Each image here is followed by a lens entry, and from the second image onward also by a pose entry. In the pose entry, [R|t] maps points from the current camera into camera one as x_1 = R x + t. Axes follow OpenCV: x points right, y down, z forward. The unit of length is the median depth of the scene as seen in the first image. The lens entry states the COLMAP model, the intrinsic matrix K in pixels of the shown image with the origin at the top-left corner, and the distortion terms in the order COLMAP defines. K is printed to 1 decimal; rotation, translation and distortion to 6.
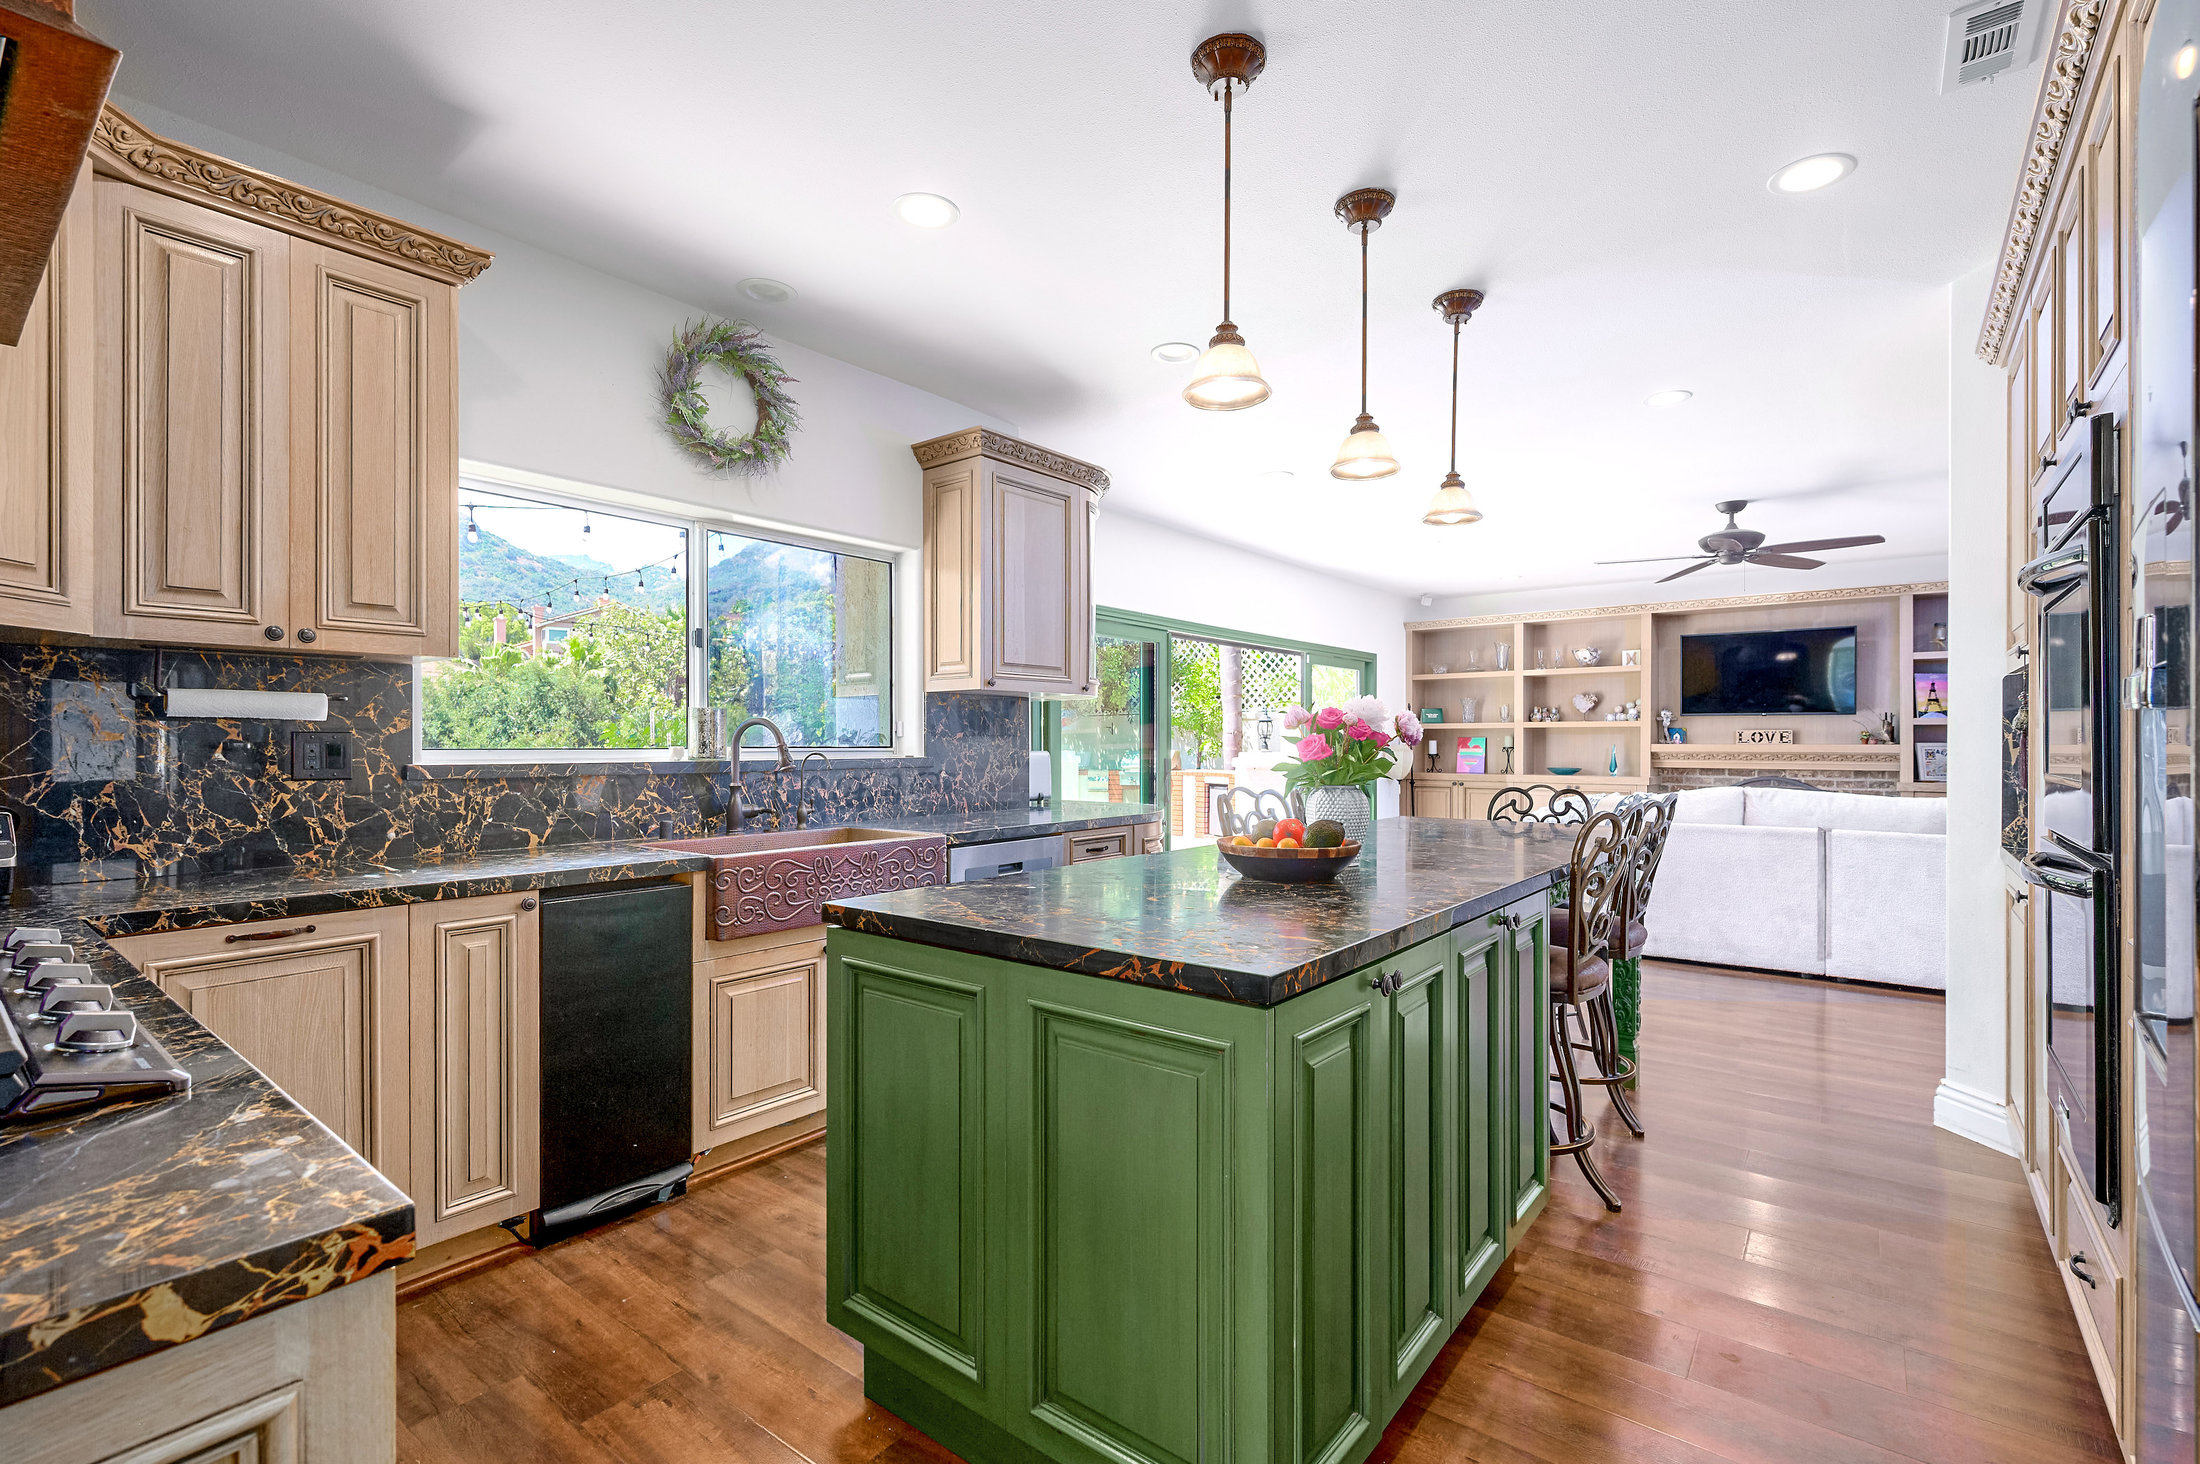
lens RADIAL K [[967.9, 0, 1100.0], [0, 967.9, 732.0], [0, 0, 1]] dist [0.000115, -0.000016]
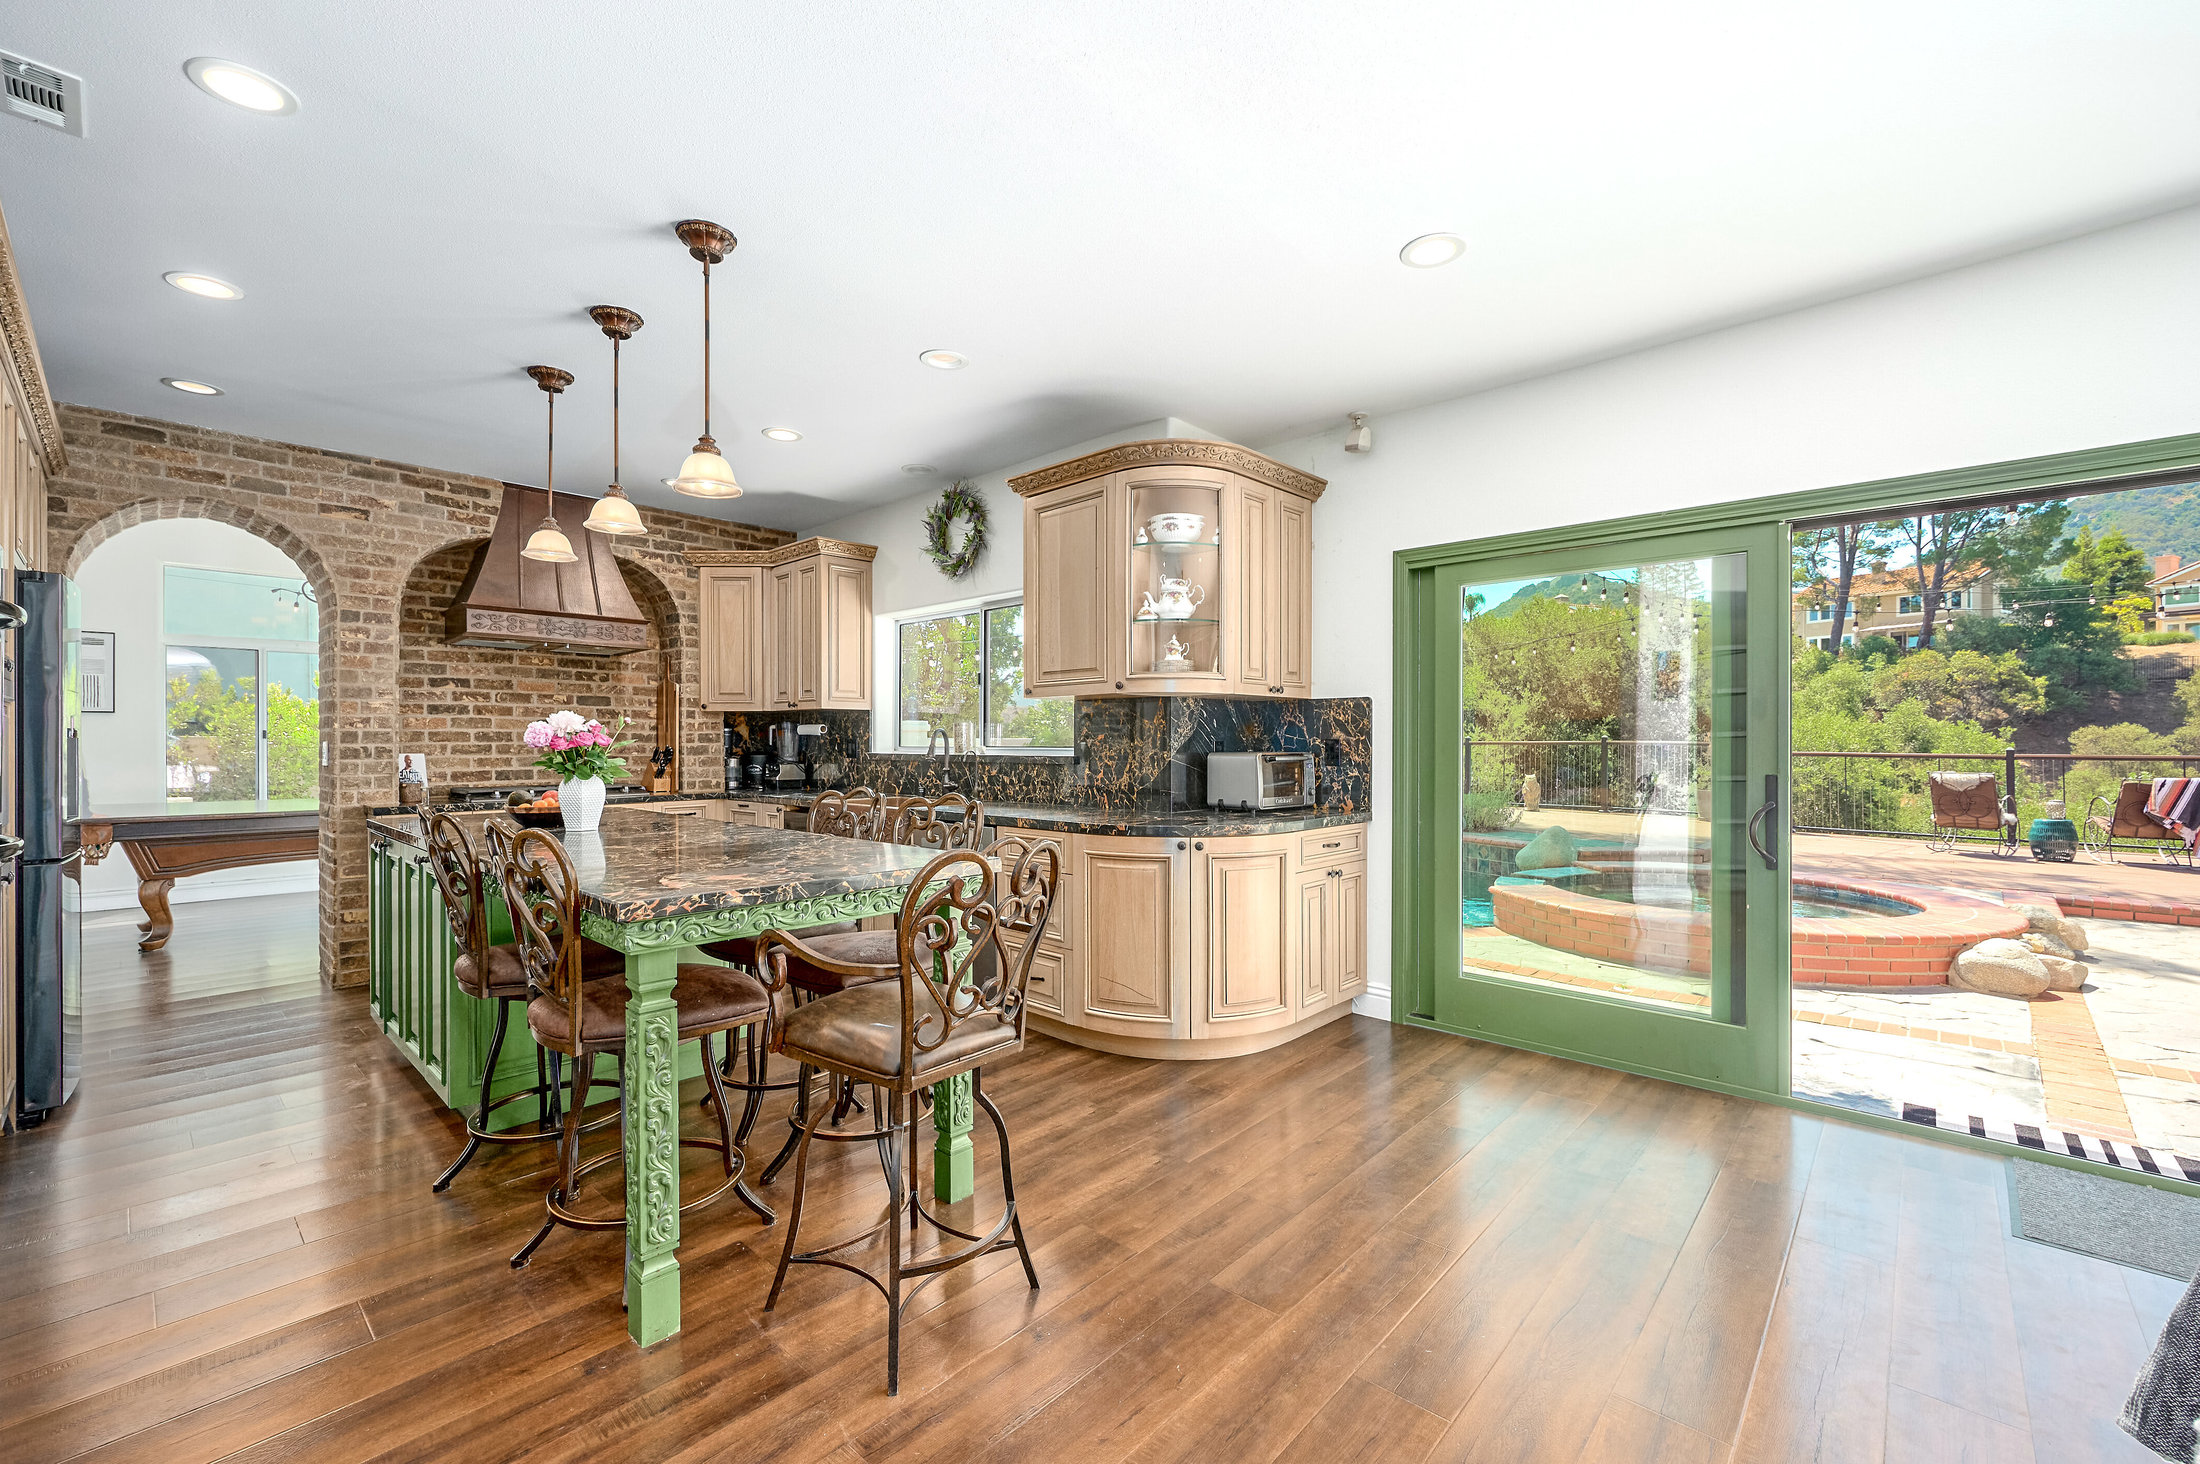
lens RADIAL K [[912.6, 0, 1103.0], [0, 912.6, 746.6], [0, 0, 1]] dist [0.001016, 0.000362]
pose [[-0.075910, 0.005149, -0.997101, 1.067564], [0.011707, 0.999922, 0.004273, 0.012140], [0.997046, -0.011348, -0.075965, 1.301921]]
